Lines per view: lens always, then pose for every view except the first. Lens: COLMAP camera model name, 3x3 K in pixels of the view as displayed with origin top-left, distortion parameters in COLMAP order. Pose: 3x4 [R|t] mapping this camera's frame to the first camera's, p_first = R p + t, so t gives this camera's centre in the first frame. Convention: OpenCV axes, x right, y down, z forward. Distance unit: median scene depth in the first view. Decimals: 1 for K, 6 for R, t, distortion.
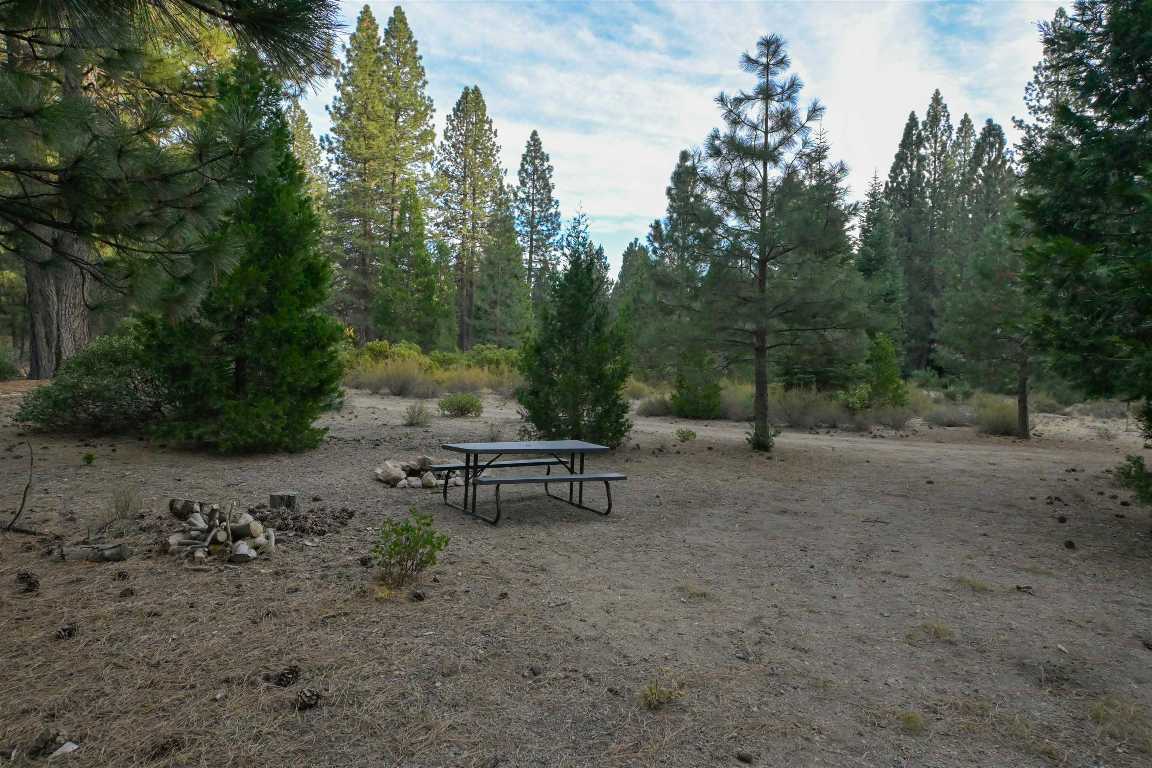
lens RADIAL K [[685.8, 0, 571.4], [0, 685.8, 379.7], [0, 0, 1]] dist [0.000707, 0.002649]
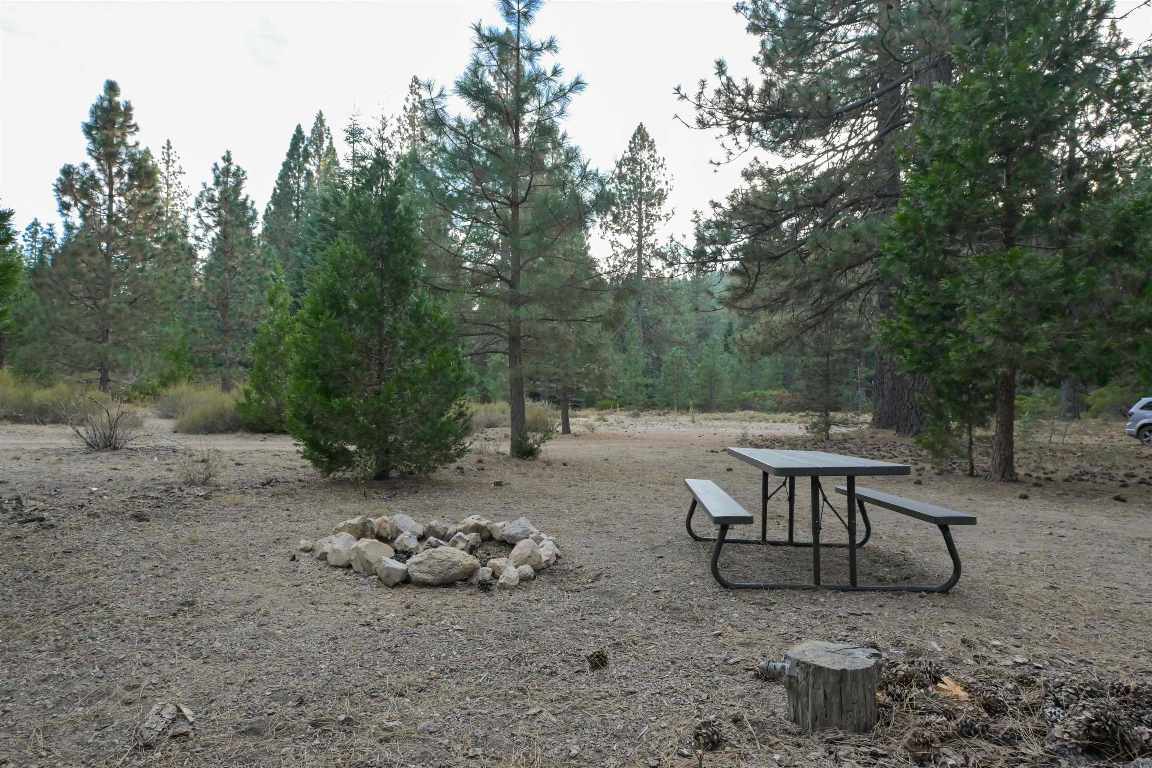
lens RADIAL K [[685.8, 0, 576.3], [0, 685.8, 377.8], [0, 0, 1]] dist [0.000707, 0.002649]
pose [[0.594064, 0.006642, 0.804391, -0.181892], [0.012064, 0.999780, -0.017164, 0.007055], [-0.804328, 0.019901, 0.593853, 0.226682]]
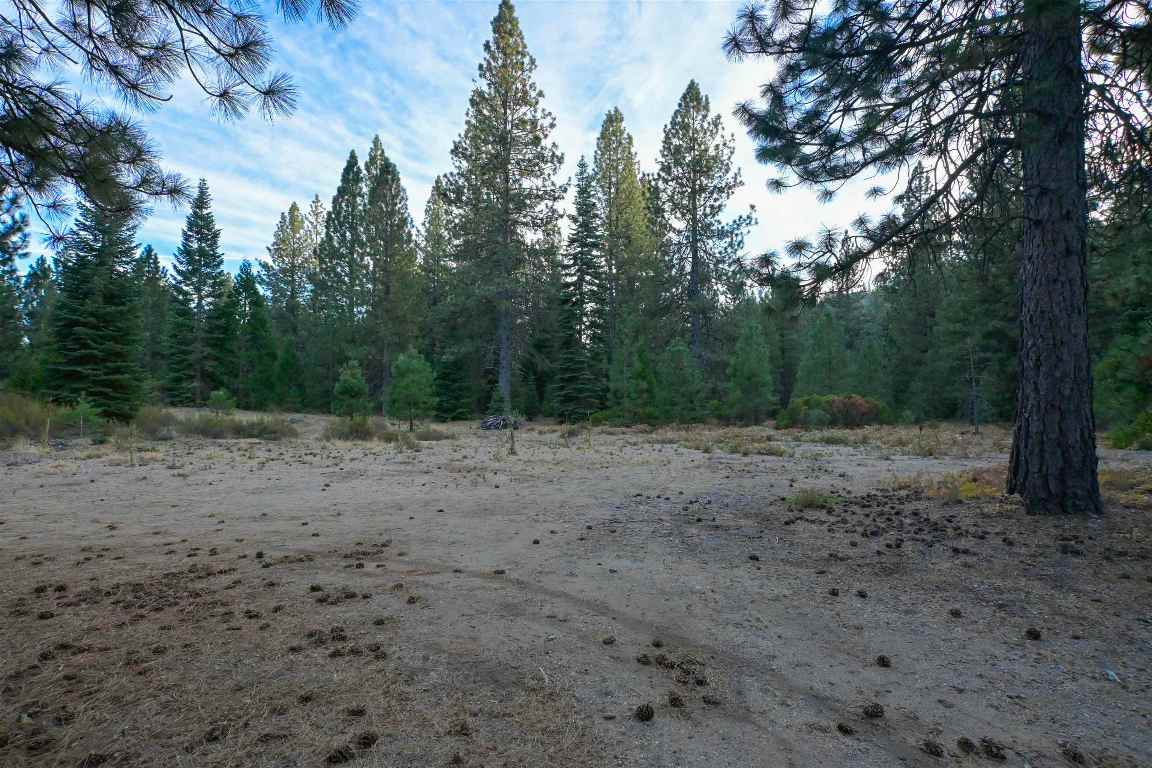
lens RADIAL K [[572.5, 0, 582.1], [0, 572.5, 377.7], [0, 0, 1]] dist [0.000844, -0.000304]
pose [[0.847751, 0.001290, 0.530392, 0.891032], [0.029377, 0.998348, -0.049383, 0.028380], [-0.529580, 0.057446, 0.846313, 0.251237]]
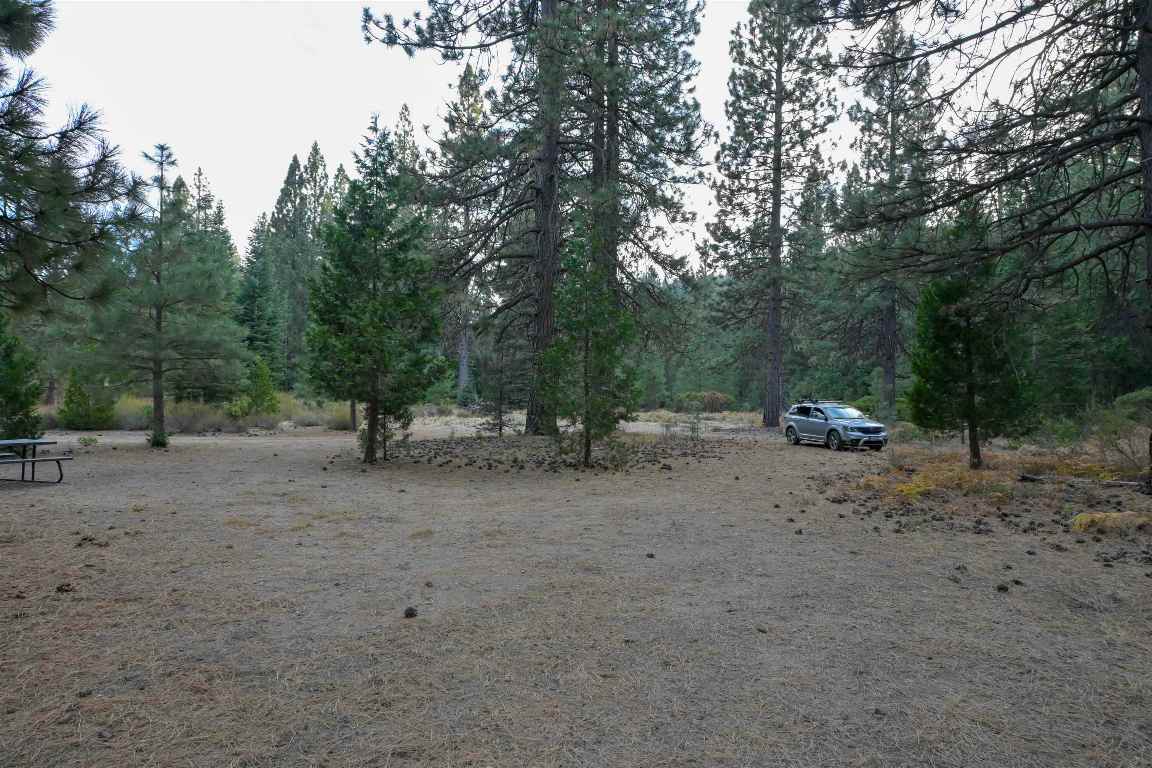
lens RADIAL K [[685.8, 0, 579.3], [0, 685.8, 382.8], [0, 0, 1]] dist [0.000707, 0.002649]
pose [[0.667855, -0.003064, 0.744285, -0.091784], [0.011644, 0.999912, -0.006331, -0.002980], [-0.744201, 0.012895, 0.667832, -0.272391]]
